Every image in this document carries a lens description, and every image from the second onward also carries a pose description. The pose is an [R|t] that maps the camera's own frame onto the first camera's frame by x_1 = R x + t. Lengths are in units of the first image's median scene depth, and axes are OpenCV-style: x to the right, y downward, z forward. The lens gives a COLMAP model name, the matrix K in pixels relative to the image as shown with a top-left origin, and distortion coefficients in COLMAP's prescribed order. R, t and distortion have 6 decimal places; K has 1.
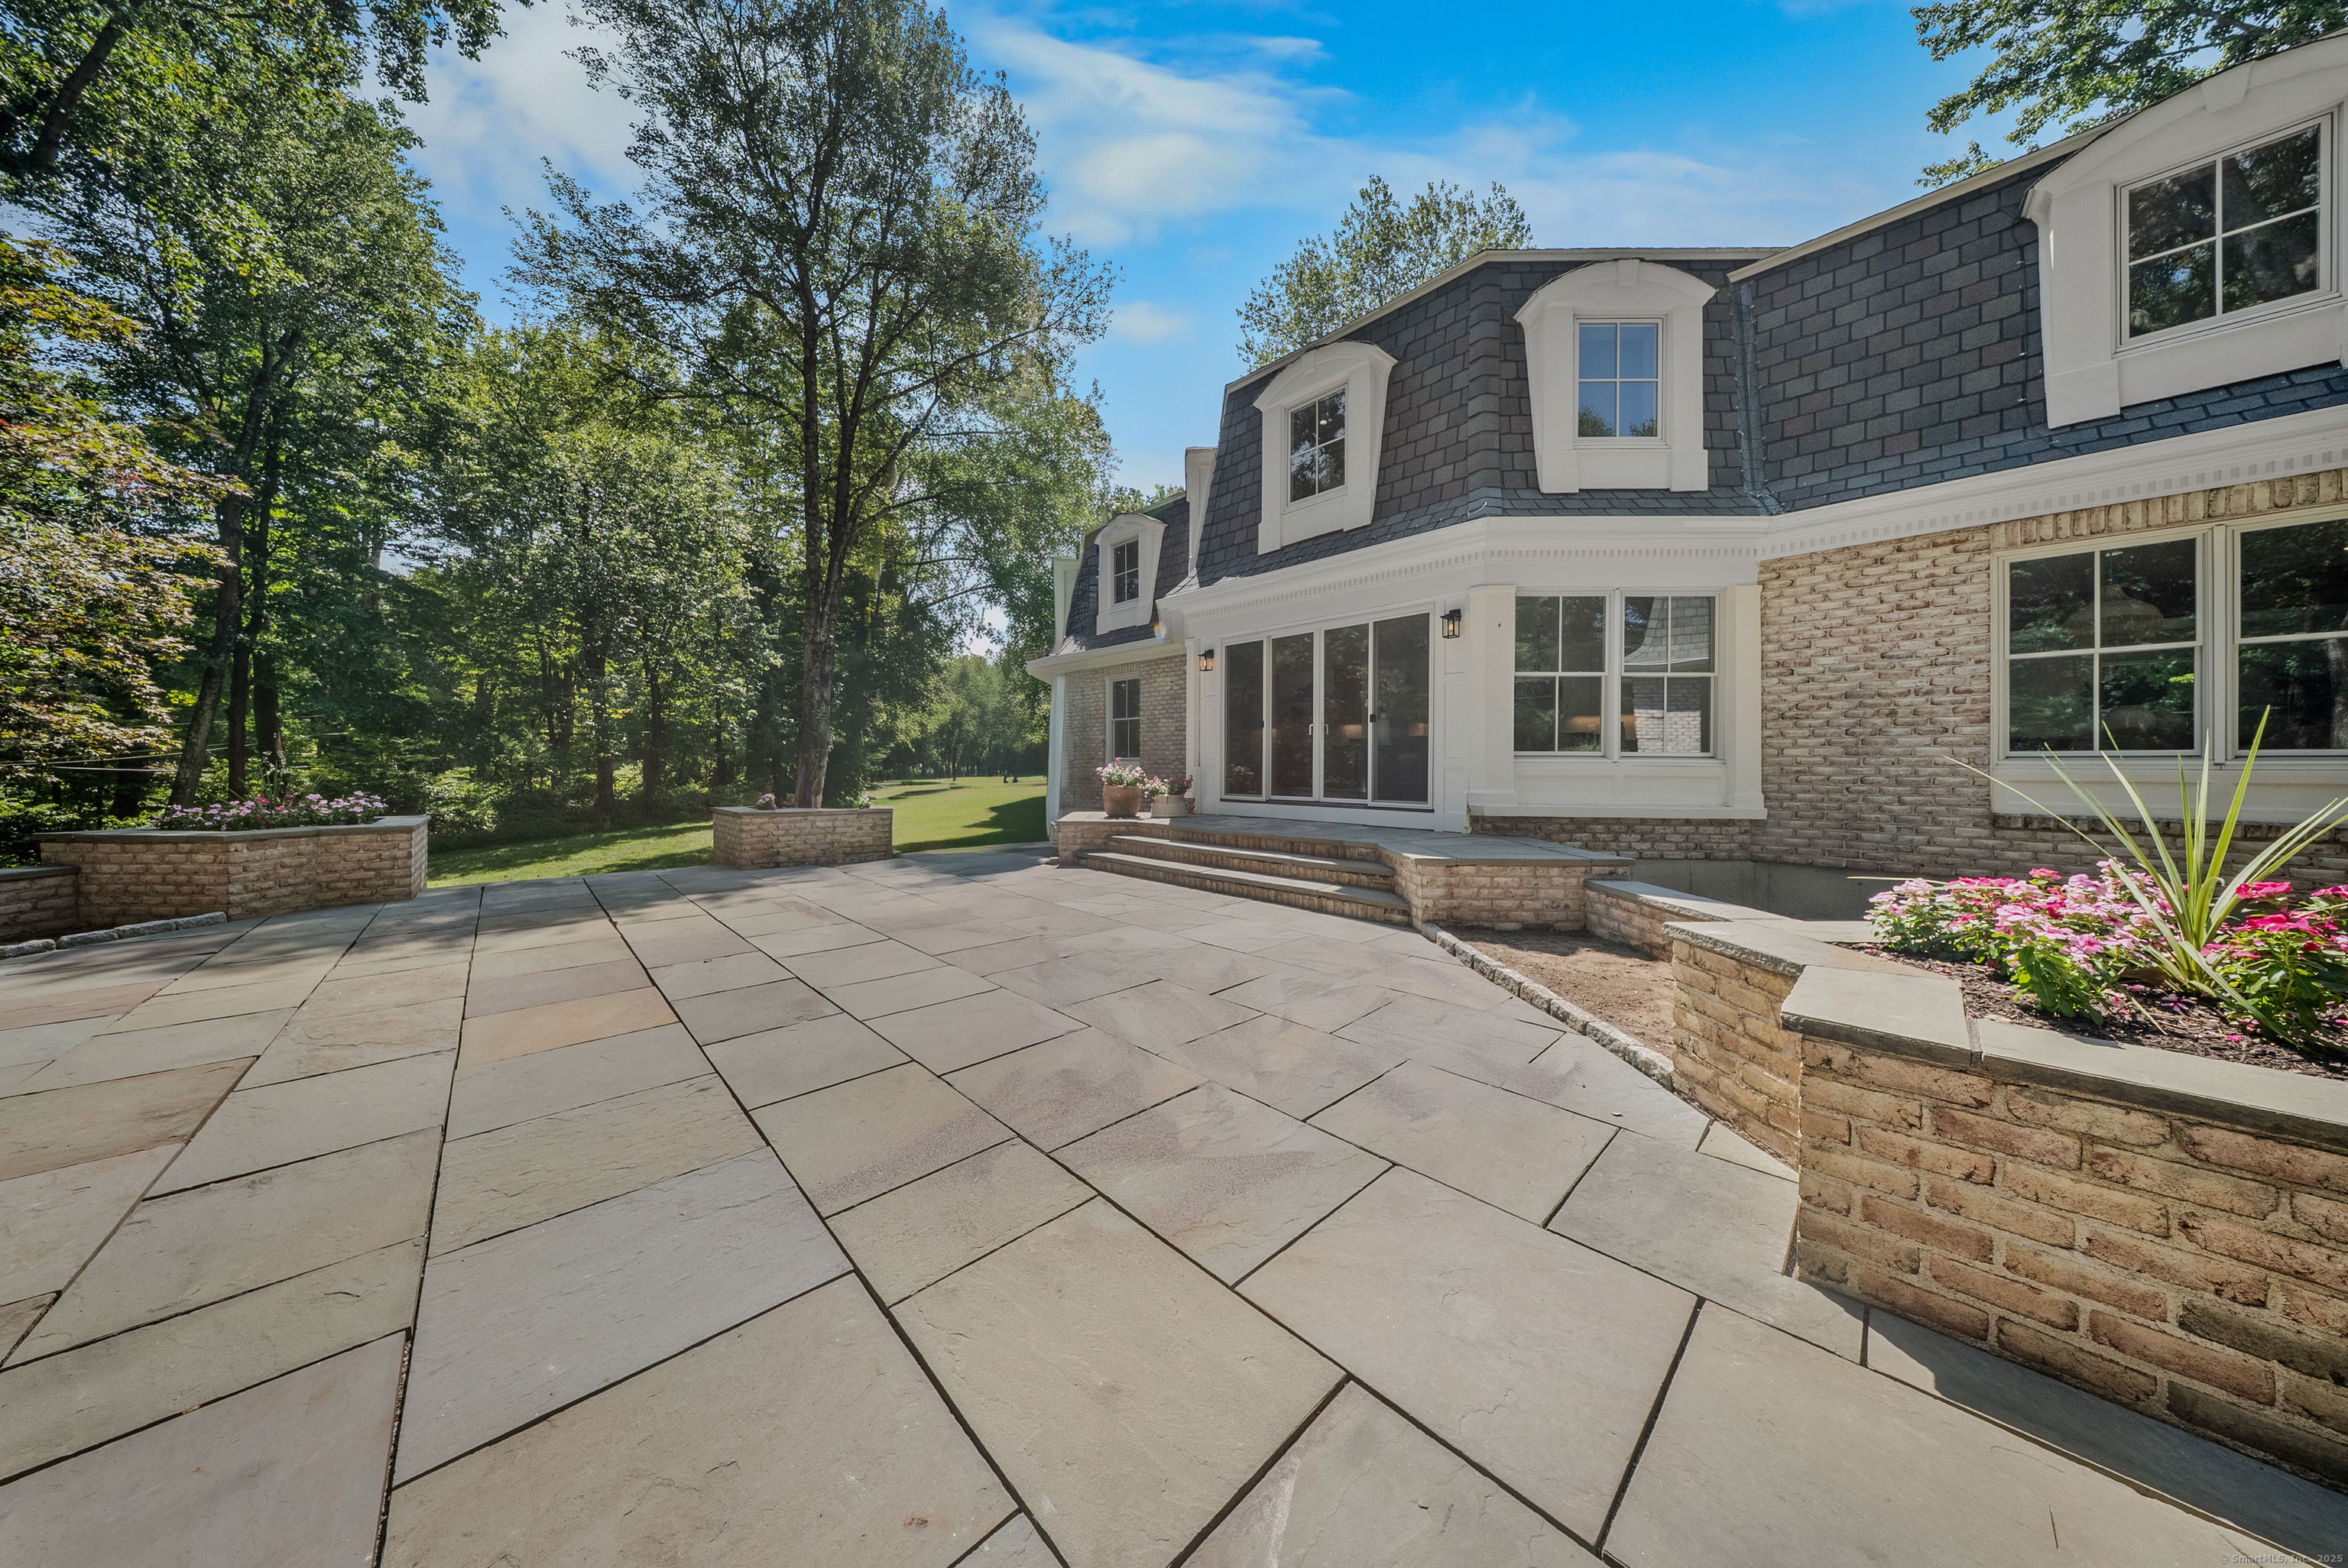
lens RADIAL K [[703.8, 0, 1181.1], [0, 703.8, 763.4], [0, 0, 1]] dist [-0.000964, -0.000364]
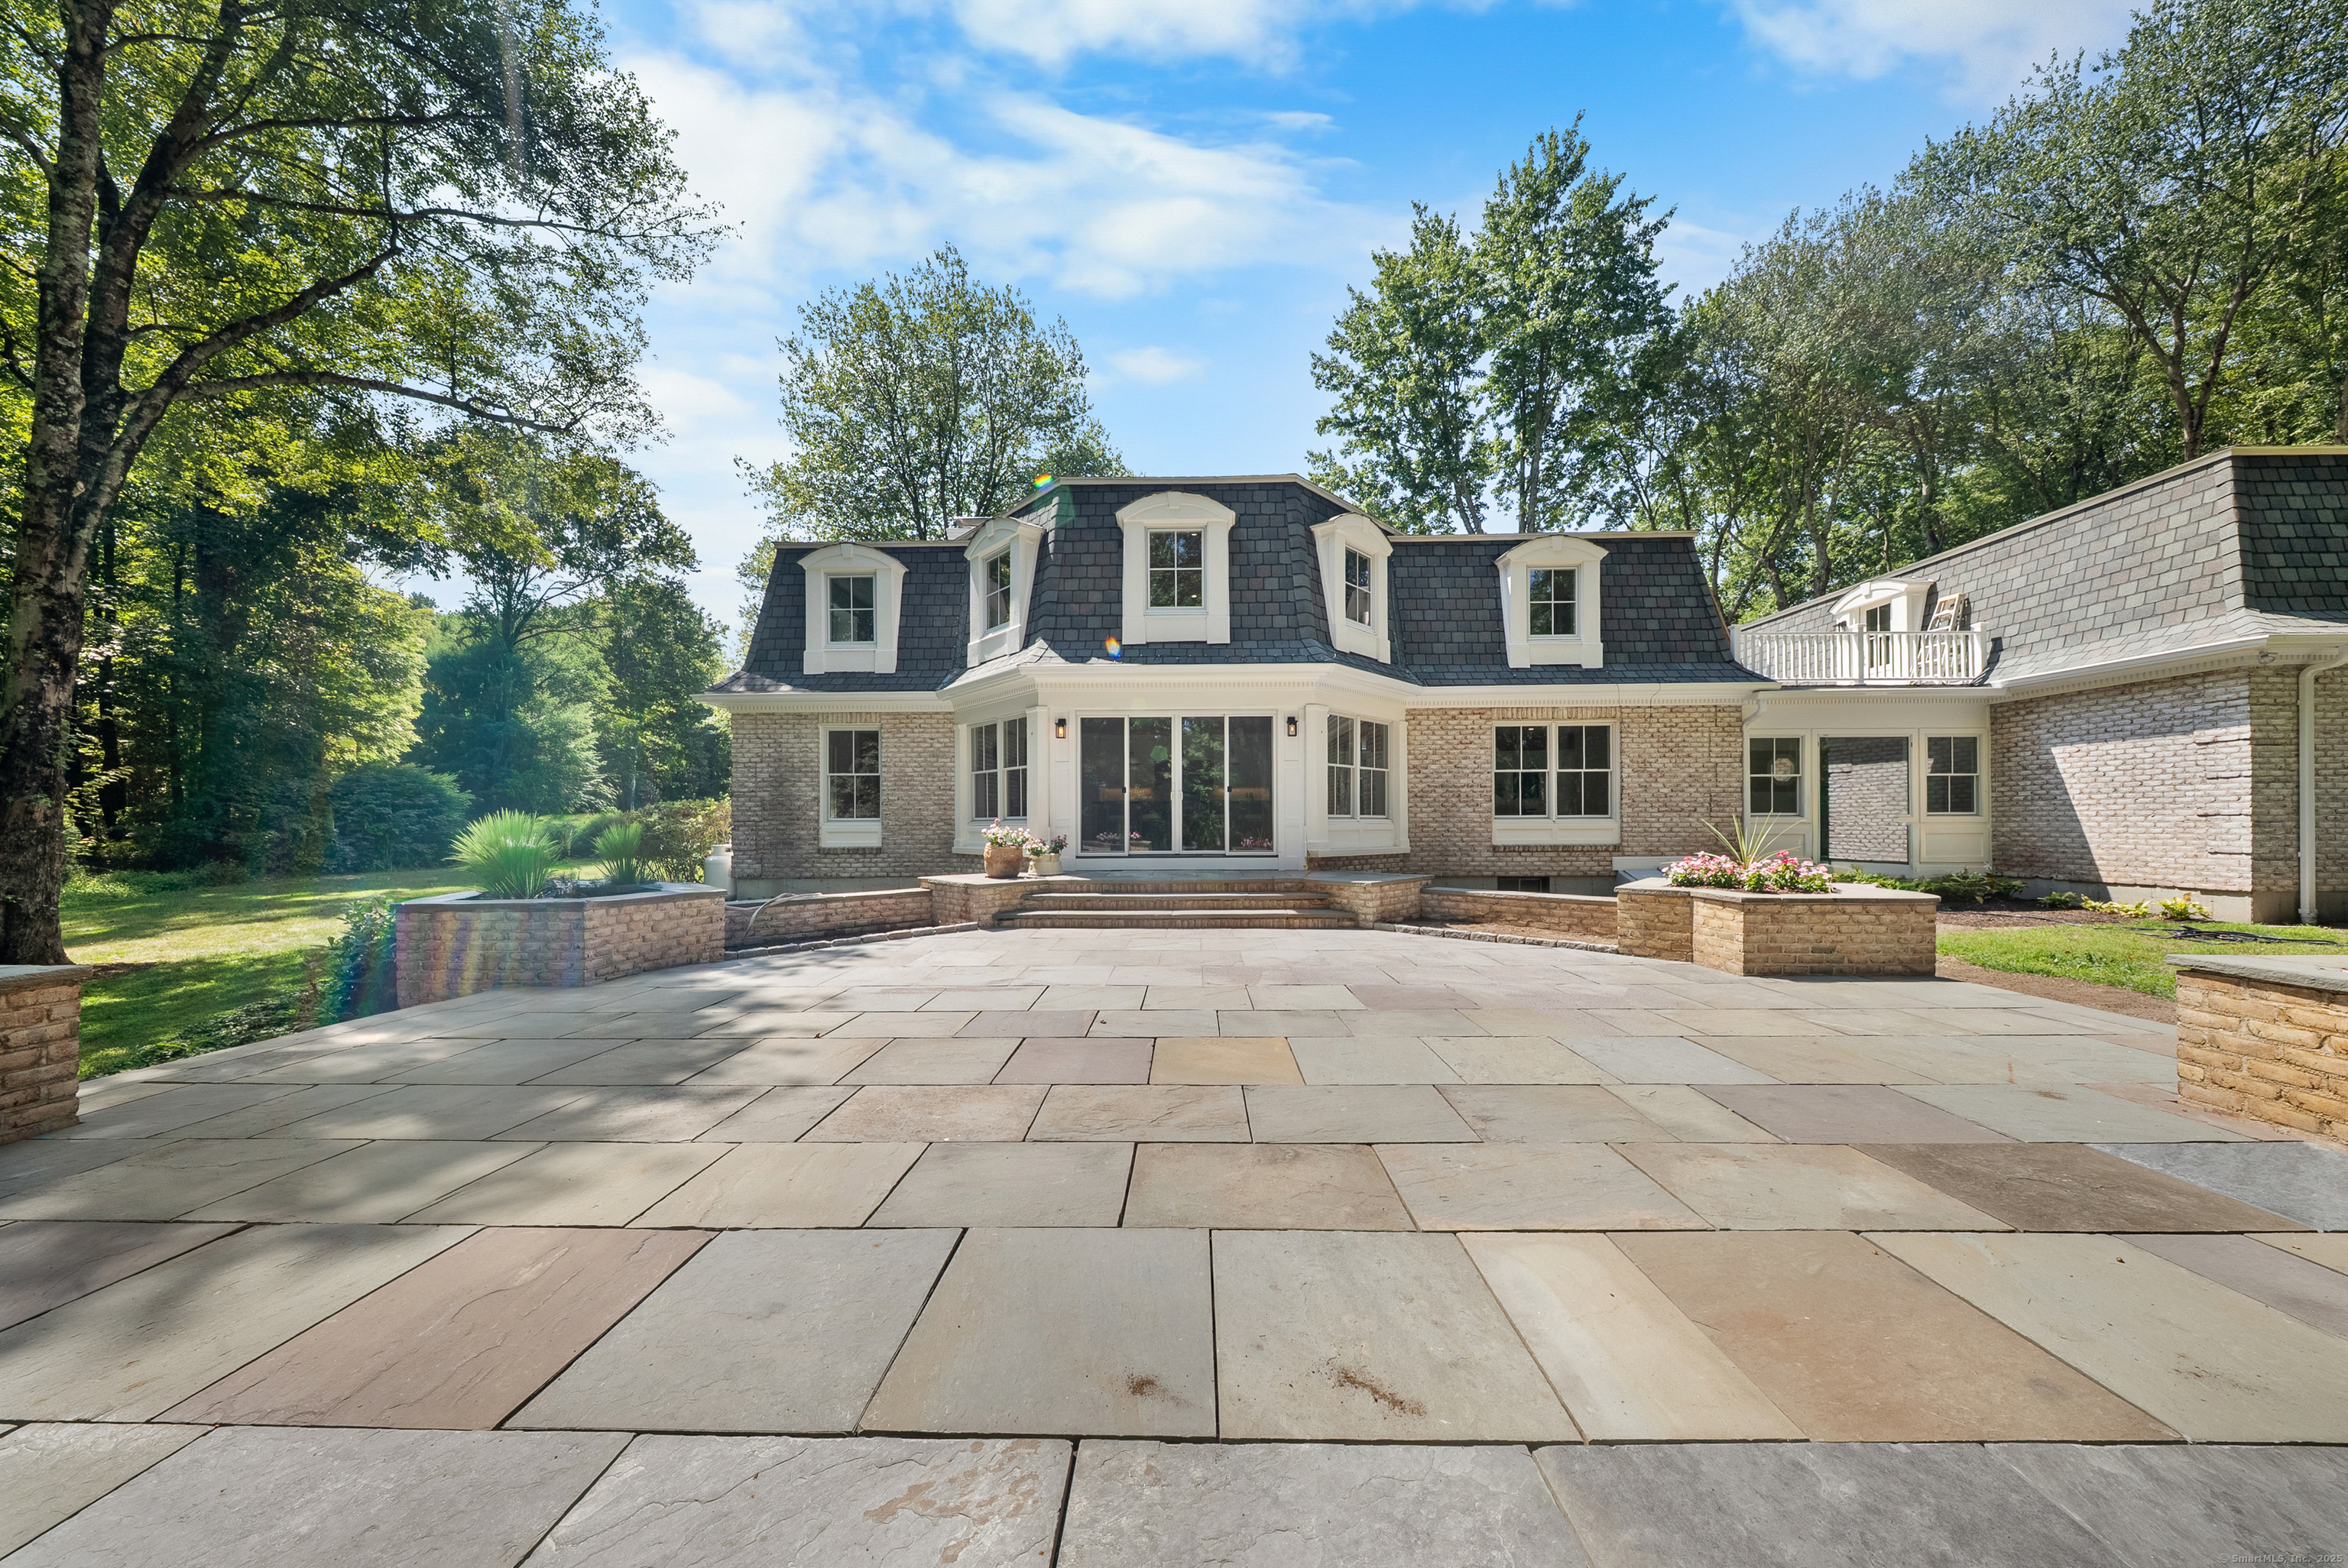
lens RADIAL K [[703.8, 0, 1198.5], [0, 703.8, 823.8], [0, 0, 1]] dist [-0.000964, -0.000364]
pose [[0.703657, -0.007678, 0.710498, -0.773920], [0.003372, 0.999966, 0.007467, -0.008550], [-0.710532, -0.002858, 0.703660, 0.109427]]
